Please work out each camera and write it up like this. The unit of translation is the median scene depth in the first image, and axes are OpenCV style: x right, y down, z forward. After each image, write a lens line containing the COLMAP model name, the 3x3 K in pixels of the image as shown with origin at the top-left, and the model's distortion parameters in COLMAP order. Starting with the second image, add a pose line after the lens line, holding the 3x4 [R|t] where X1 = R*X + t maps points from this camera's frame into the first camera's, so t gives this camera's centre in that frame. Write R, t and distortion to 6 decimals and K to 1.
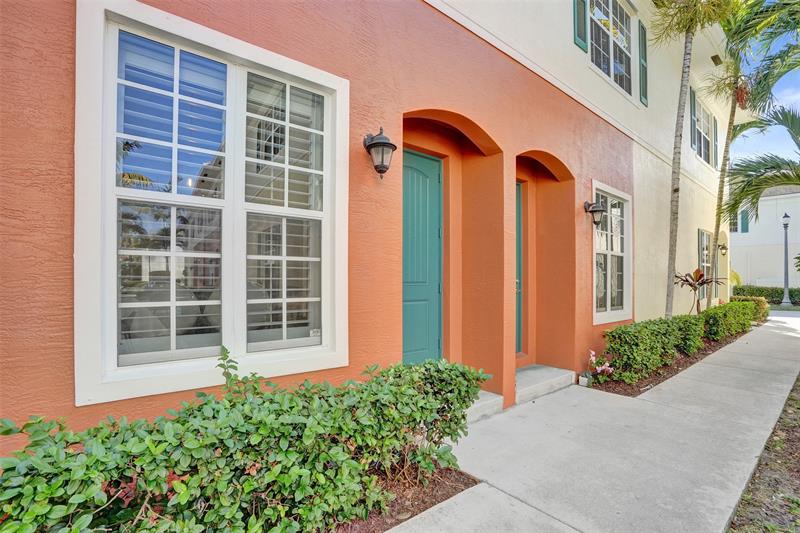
lens RADIAL K [[377.8, 0, 399.2], [0, 377.8, 269.5], [0, 0, 1]] dist [-0.065168, 0.024121]
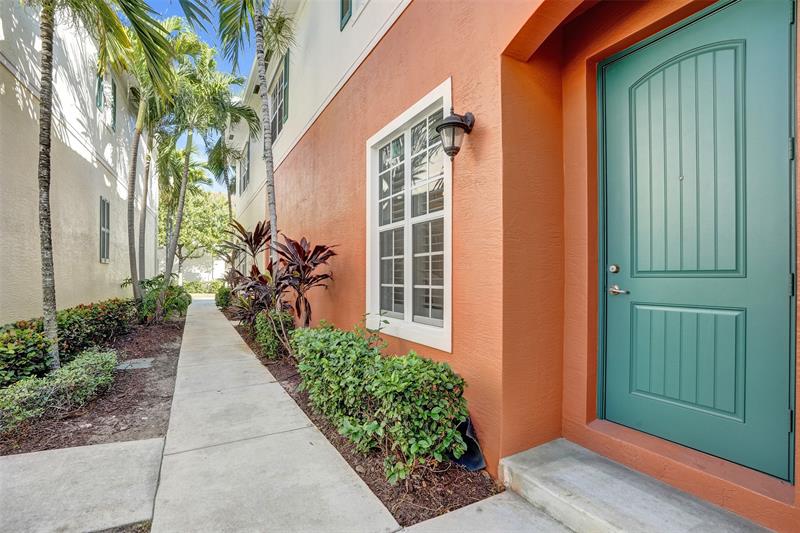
lens RADIAL K [[377.8, 0, 399.4], [0, 377.8, 275.1], [0, 0, 1]] dist [-0.065168, 0.024121]
pose [[-0.162703, -0.018922, -0.986494, 0.984031], [0.010148, 0.999731, -0.020850, 0.068369], [0.986623, -0.013403, -0.162468, 1.119195]]
